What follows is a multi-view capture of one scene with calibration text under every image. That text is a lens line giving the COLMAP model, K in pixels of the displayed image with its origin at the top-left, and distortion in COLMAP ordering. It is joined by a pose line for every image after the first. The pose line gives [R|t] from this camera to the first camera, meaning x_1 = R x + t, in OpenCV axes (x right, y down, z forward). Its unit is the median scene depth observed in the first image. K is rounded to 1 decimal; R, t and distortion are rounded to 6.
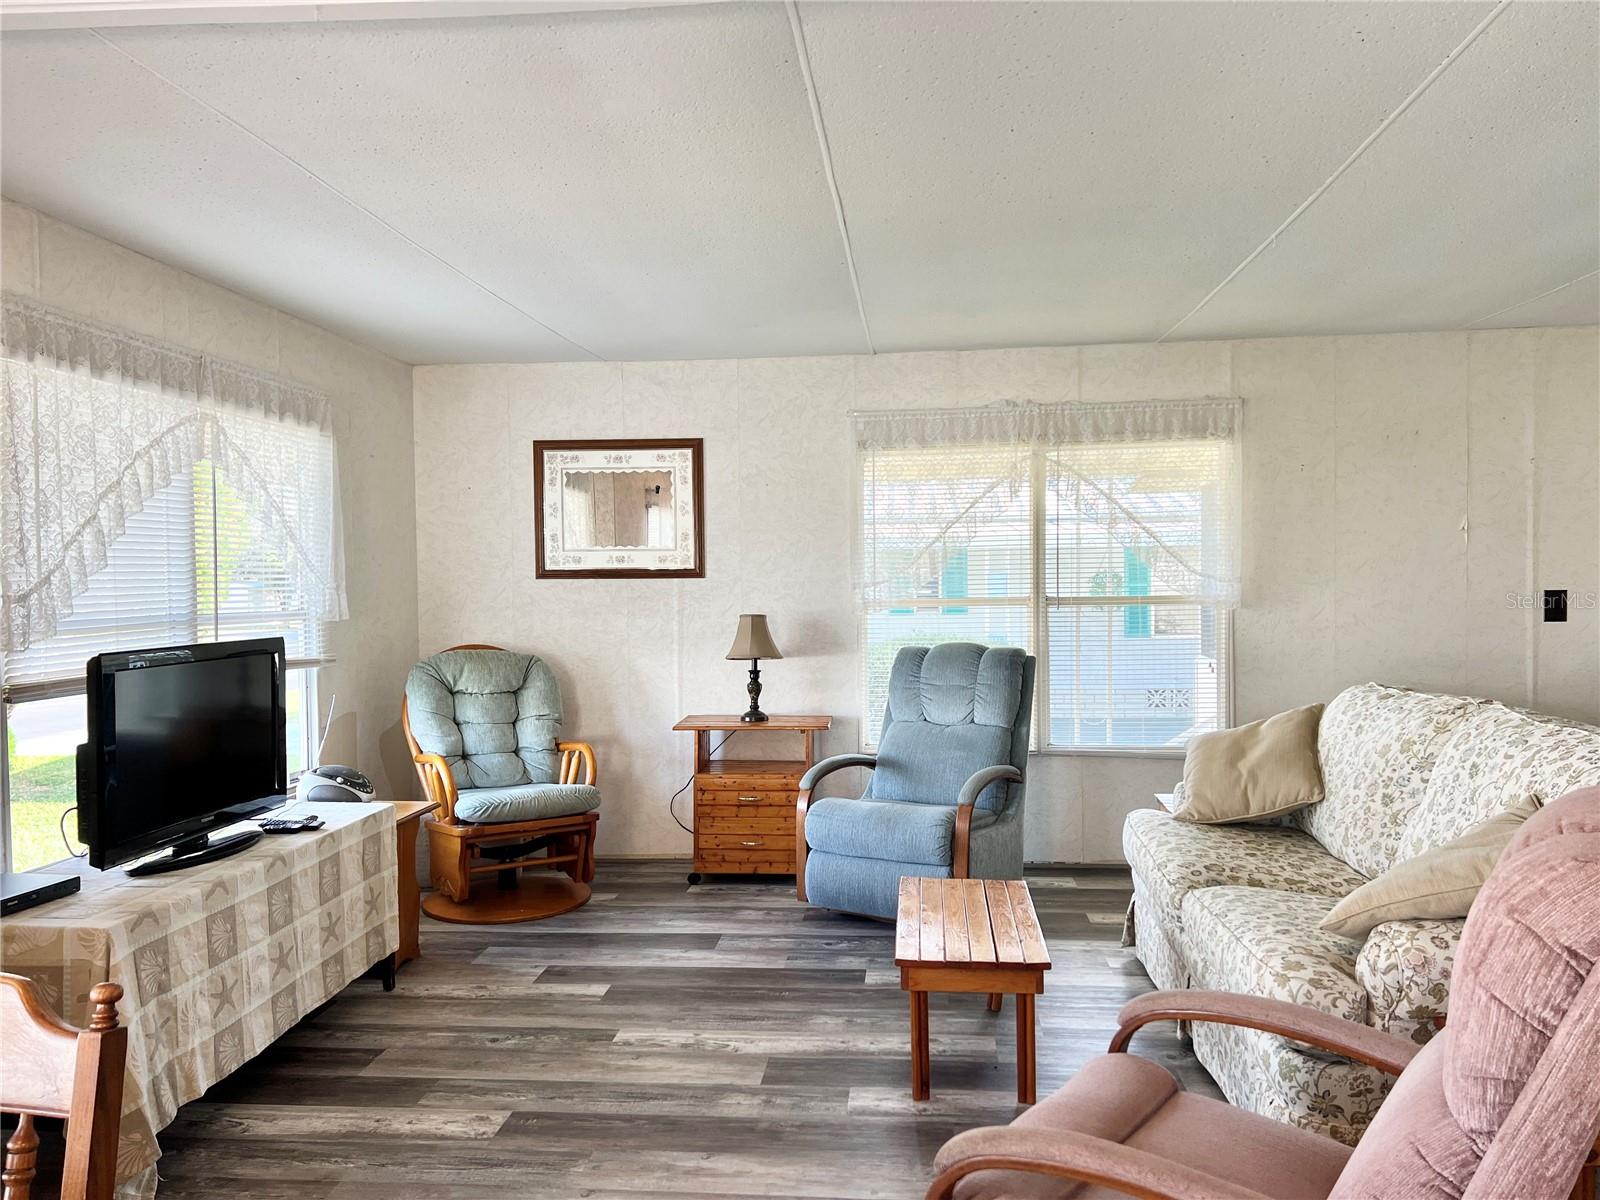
lens RADIAL K [[1193.7, 0, 806.8], [0, 1193.7, 611.0], [0, 0, 1]] dist [0.079370, -0.107485]
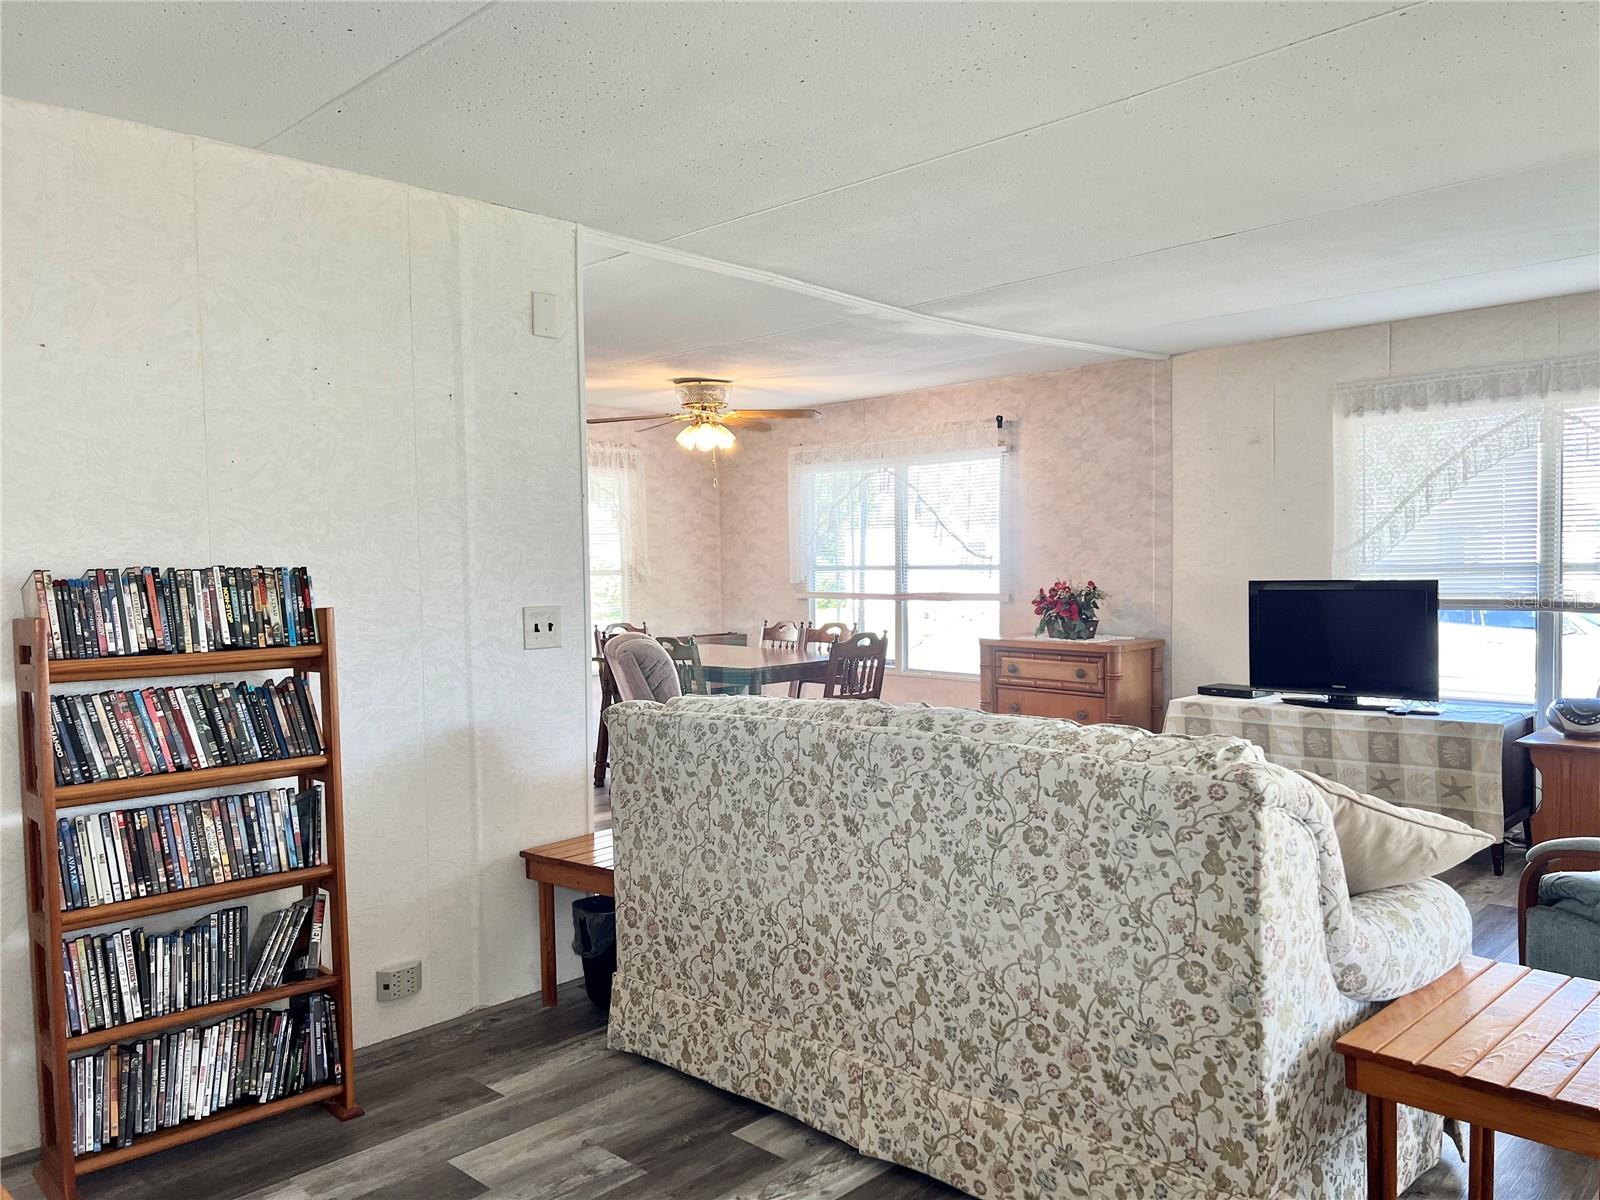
lens RADIAL K [[1193.7, 0, 816.8], [0, 1193.7, 604.1], [0, 0, 1]] dist [0.079370, -0.107485]
pose [[-0.623801, 0.050182, -0.779971, 0.755868], [0.008396, 0.998309, 0.057514, -0.025146], [0.781538, 0.029329, -0.623168, 0.902698]]
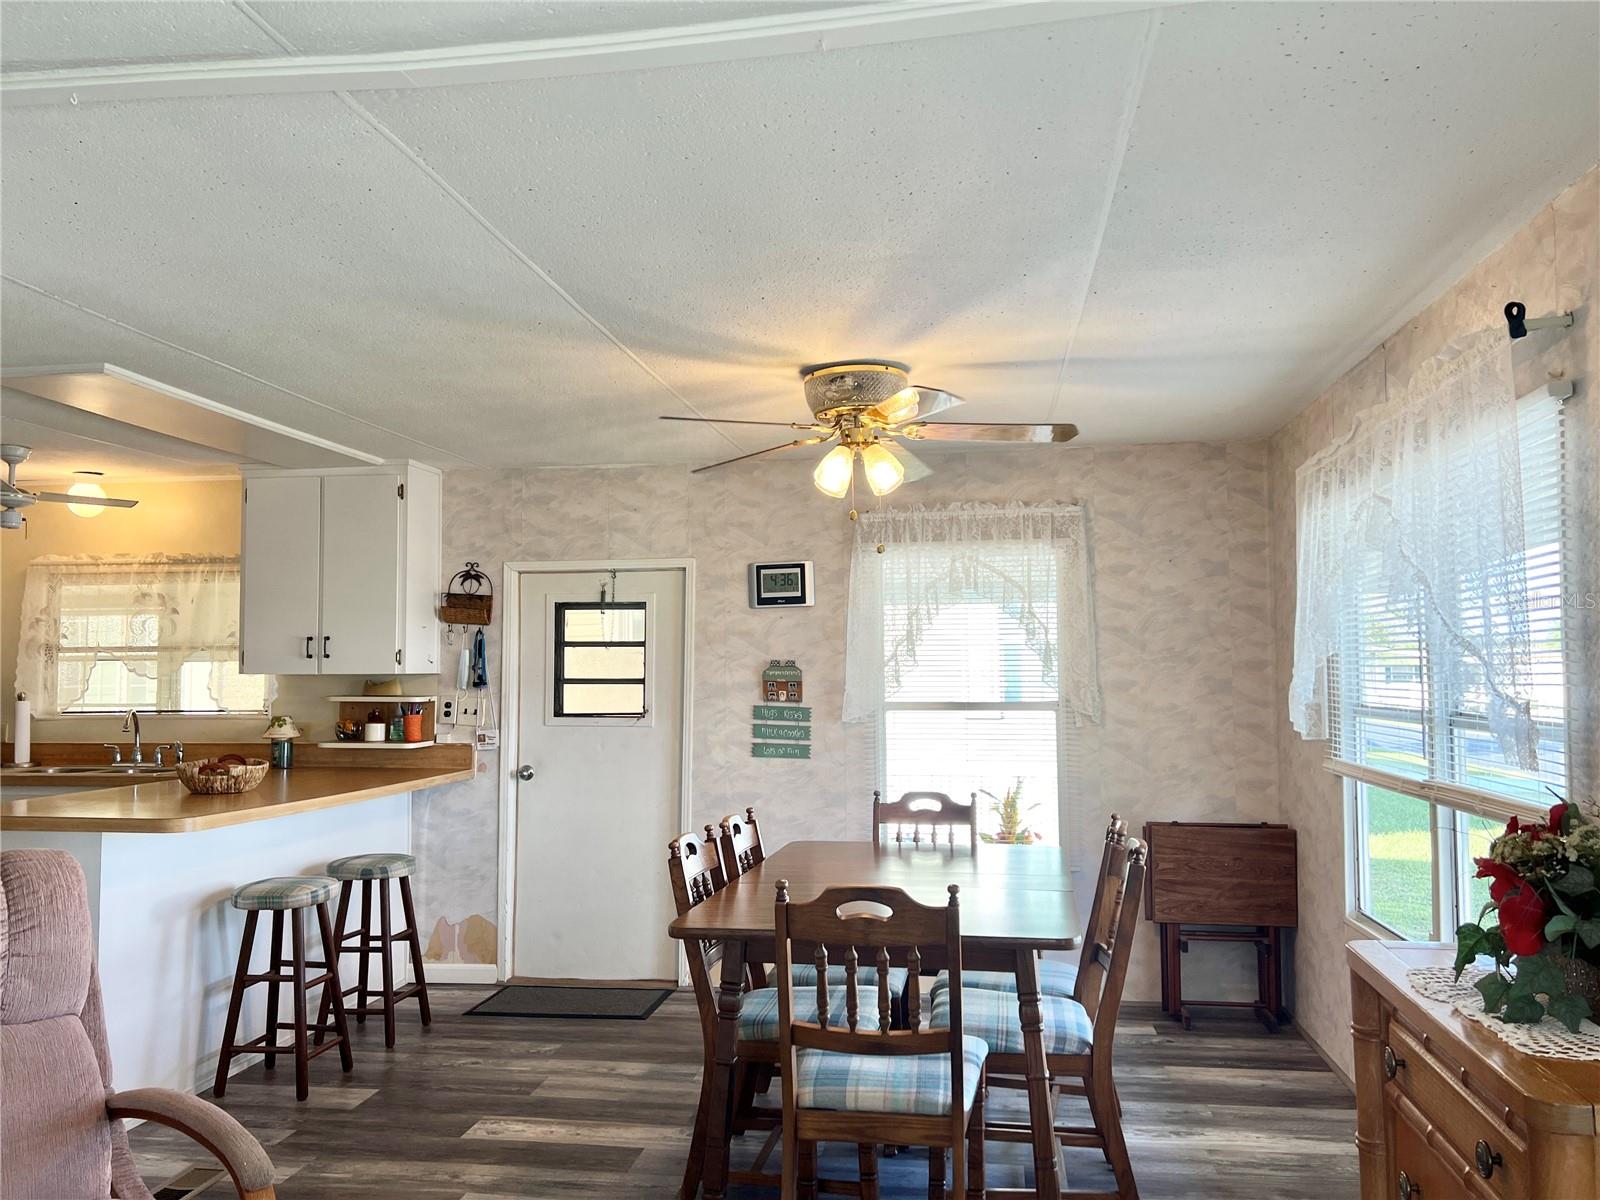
lens RADIAL K [[1193.7, 0, 805.5], [0, 1193.7, 607.7], [0, 0, 1]] dist [0.079370, -0.107485]
pose [[-0.998440, 0.019050, 0.052487, -0.164195], [0.017028, 0.999106, -0.038700, -0.023976], [-0.053177, -0.037746, -0.997871, 0.707686]]
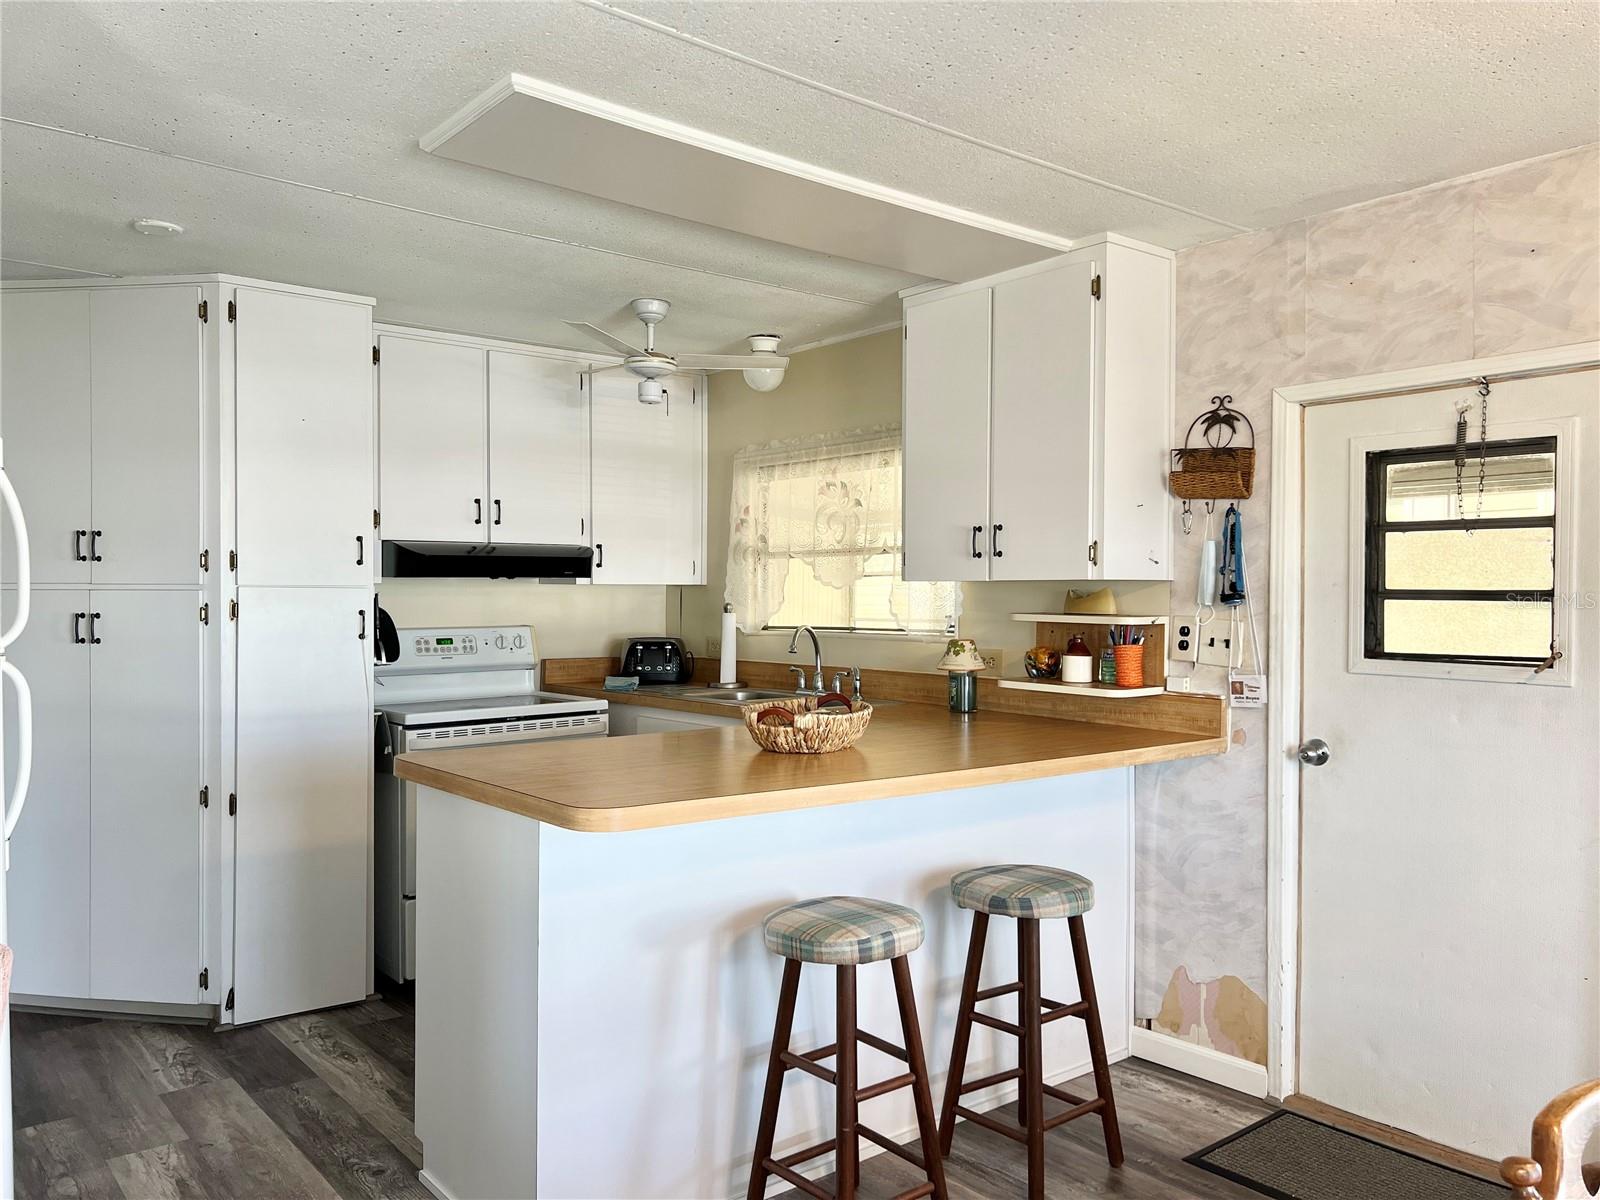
lens RADIAL K [[1193.7, 0, 800.1], [0, 1193.7, 604.9], [0, 0, 1]] dist [0.079370, -0.107485]
pose [[-0.706193, 0.005446, 0.707998, -0.110141], [0.016925, 0.999815, 0.009190, -0.008699], [-0.707817, 0.018473, -0.706154, 0.280554]]
